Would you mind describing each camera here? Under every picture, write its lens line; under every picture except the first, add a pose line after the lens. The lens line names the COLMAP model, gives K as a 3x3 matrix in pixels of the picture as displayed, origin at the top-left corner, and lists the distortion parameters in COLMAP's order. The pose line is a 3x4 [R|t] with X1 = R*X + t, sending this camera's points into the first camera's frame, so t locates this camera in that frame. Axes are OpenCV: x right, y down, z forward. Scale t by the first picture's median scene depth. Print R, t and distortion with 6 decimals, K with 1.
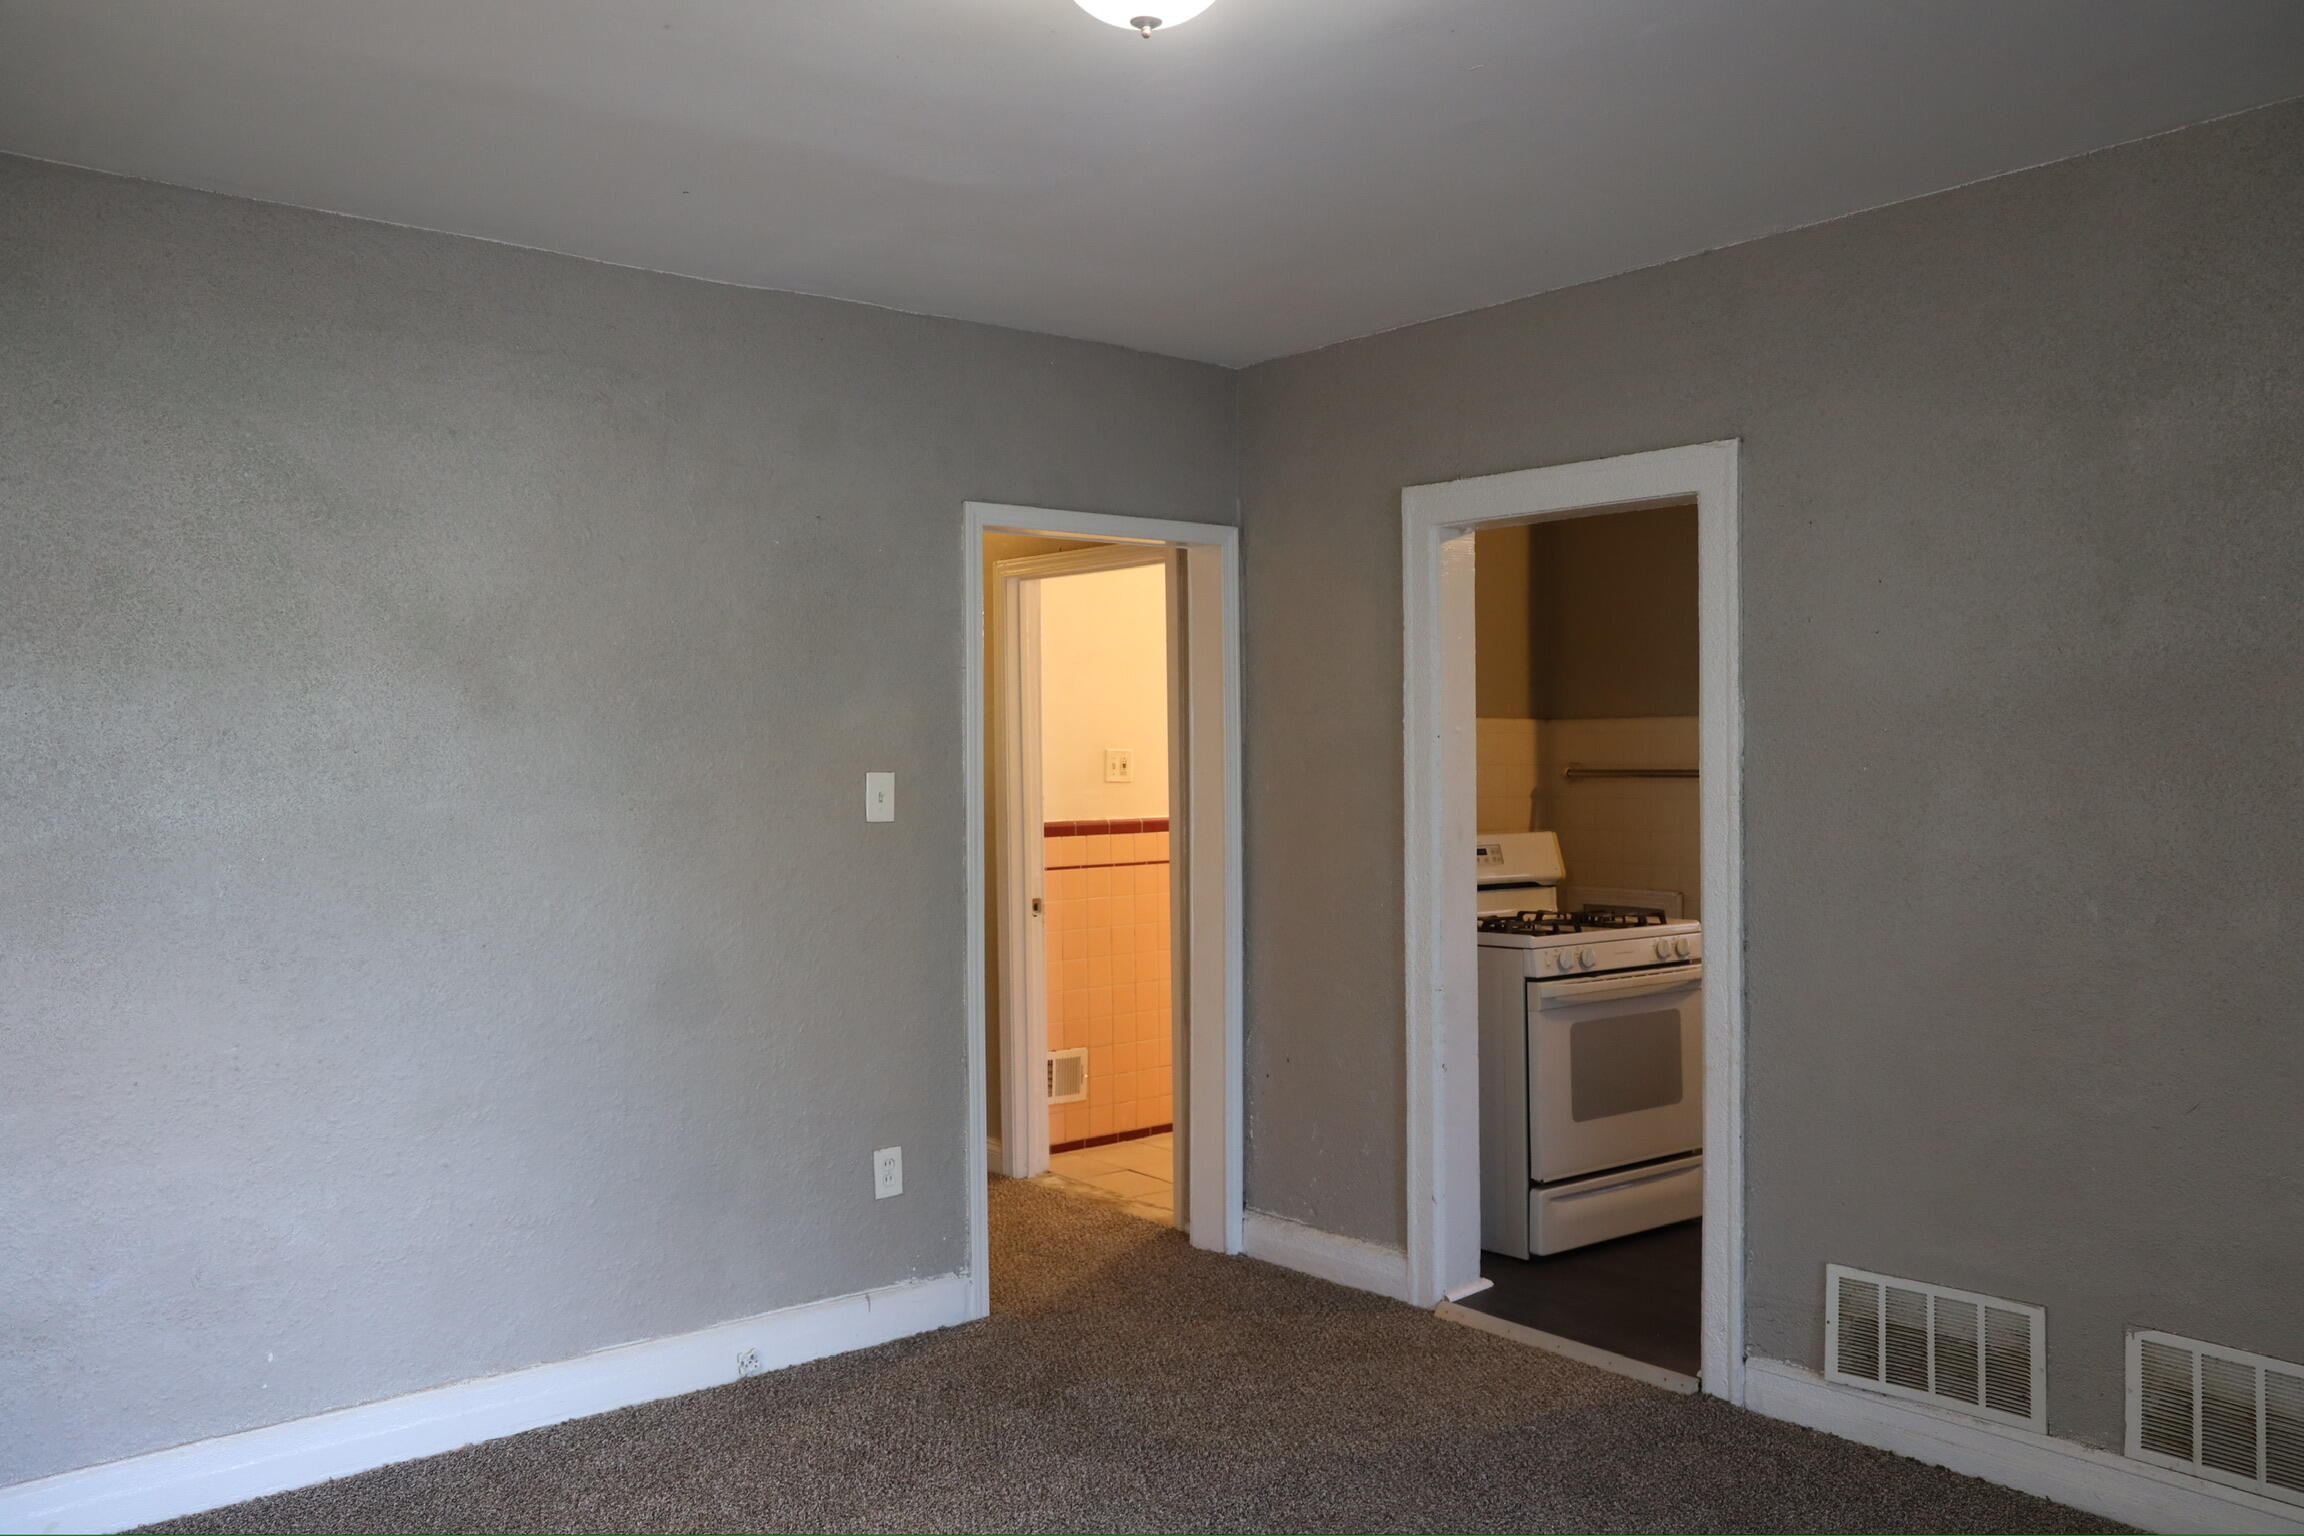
lens RADIAL K [[1819.3, 0, 1150.4], [0, 1819.3, 767.3], [0, 0, 1]] dist [-0.041542, 0.077466]
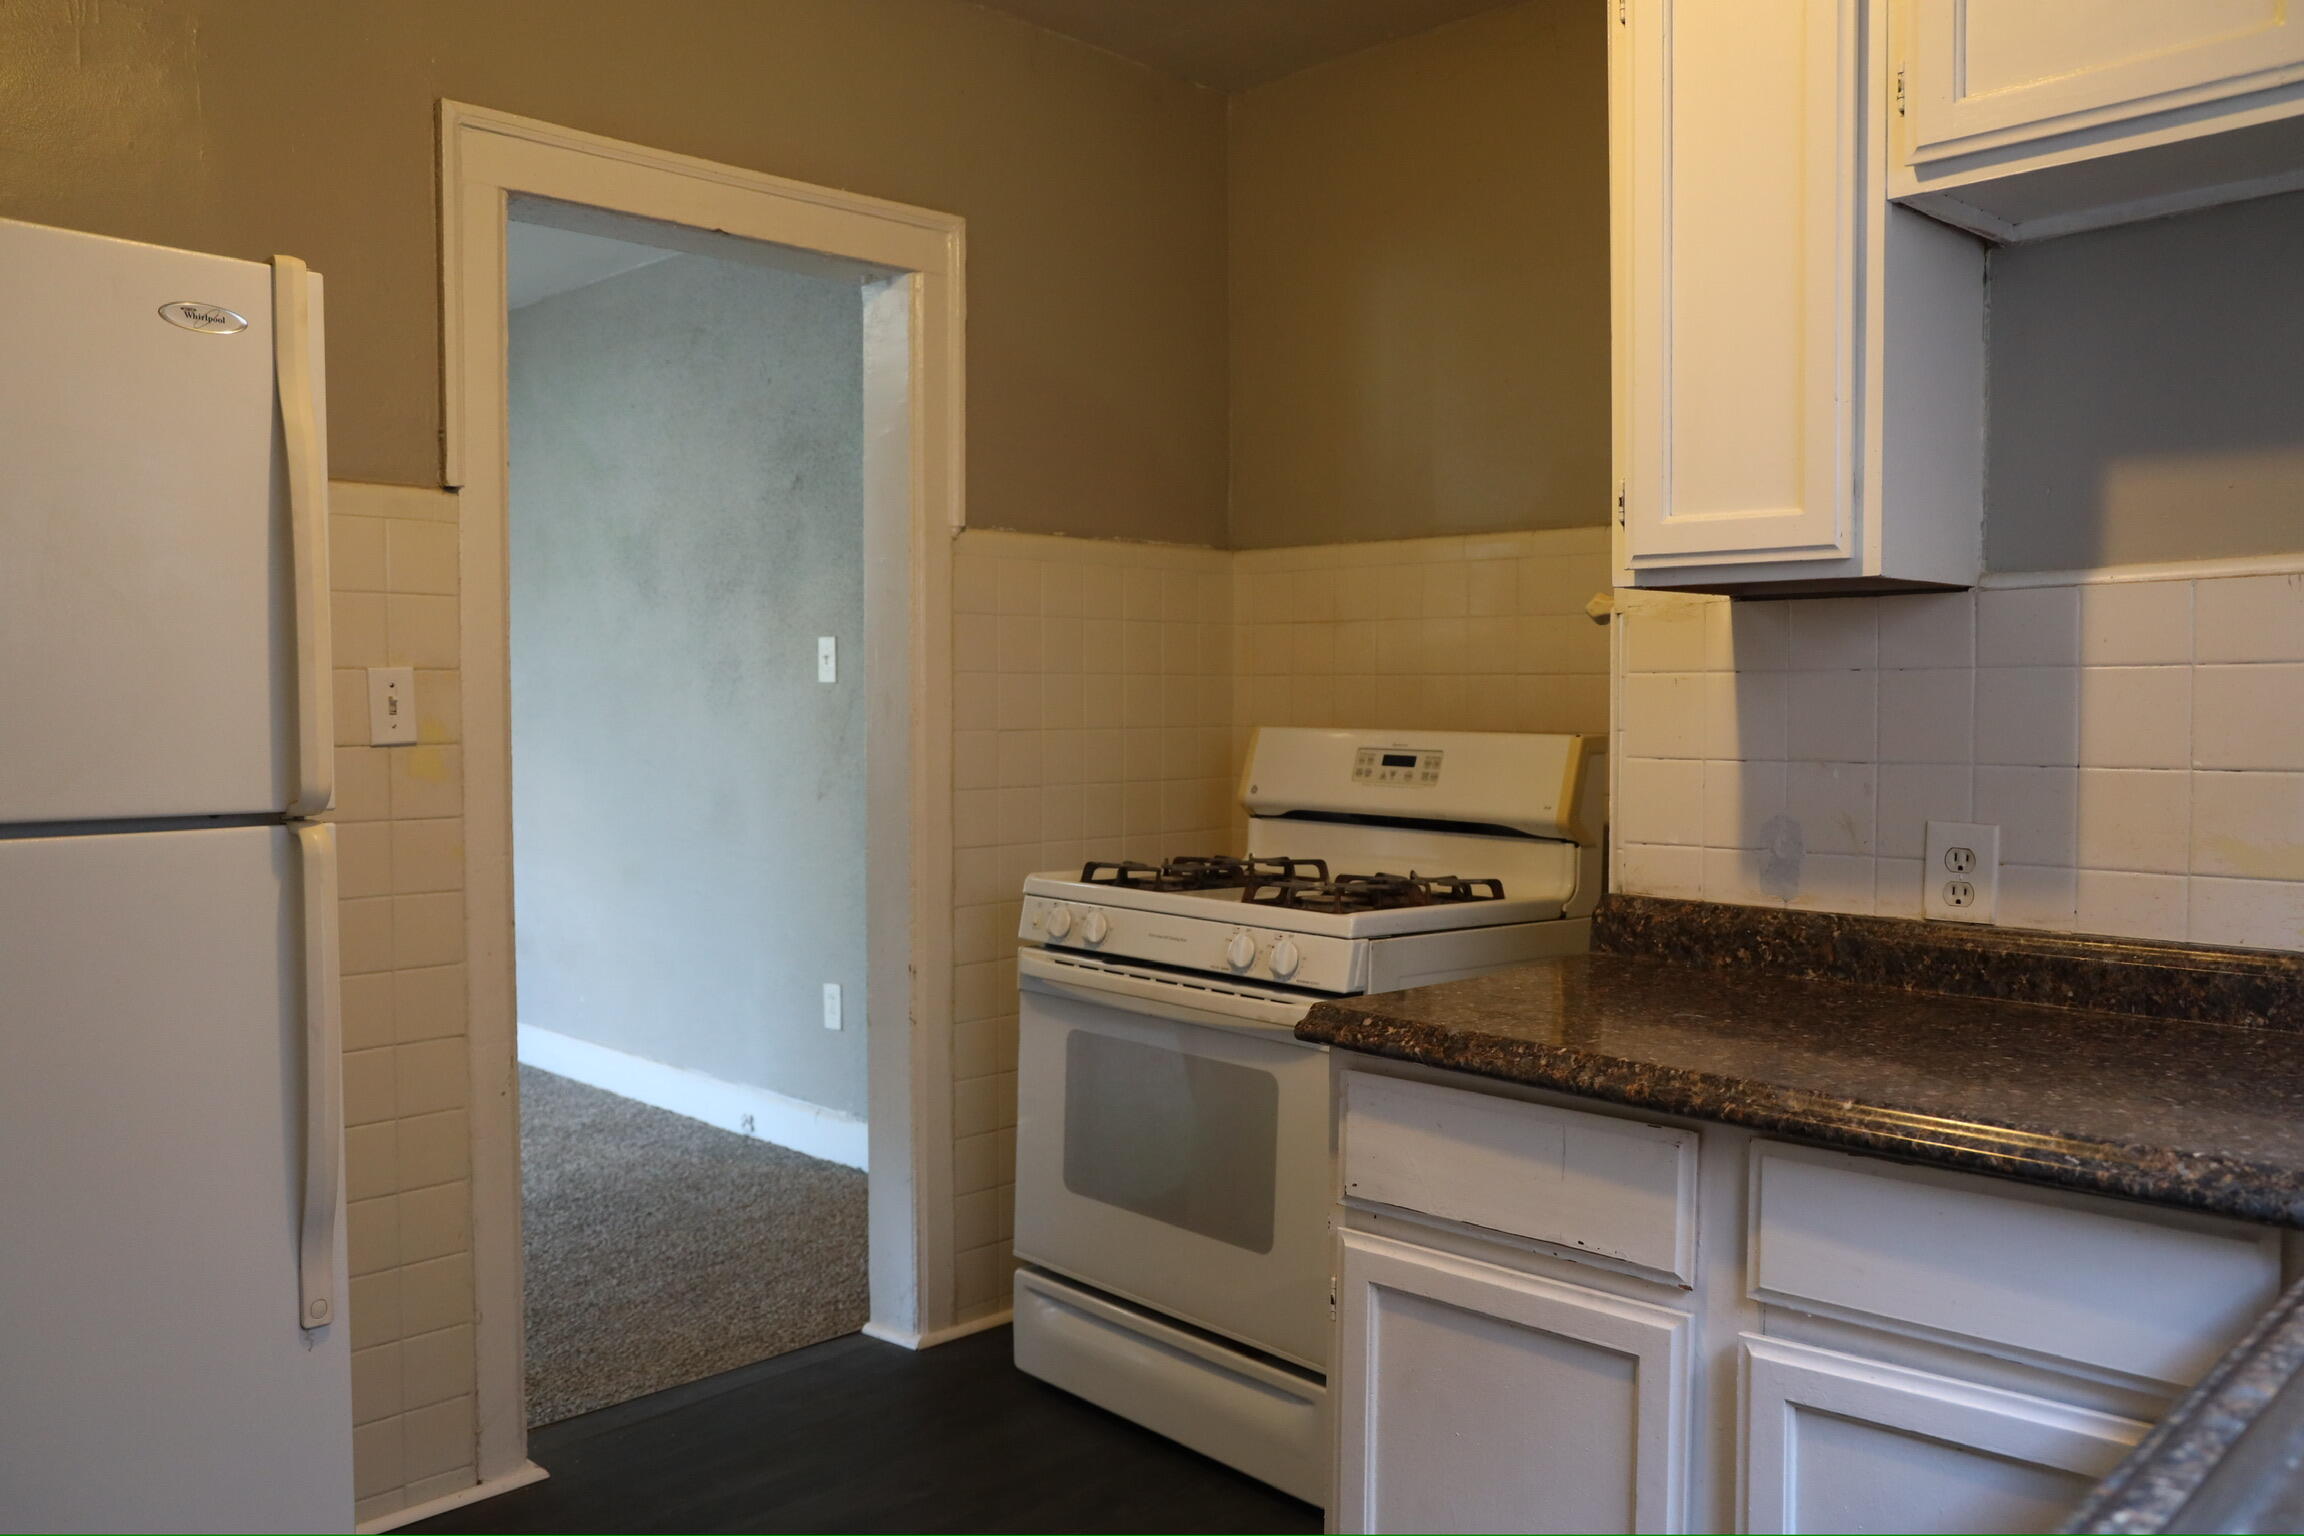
lens RADIAL K [[1819.3, 0, 1150.1], [0, 1819.3, 767.9], [0, 0, 1]] dist [-0.041542, 0.077466]
pose [[0.077018, 0.050578, -0.995746, 0.825804], [-0.002204, 0.998719, 0.050559, 0.021746], [0.997027, -0.001700, 0.077031, 0.963557]]
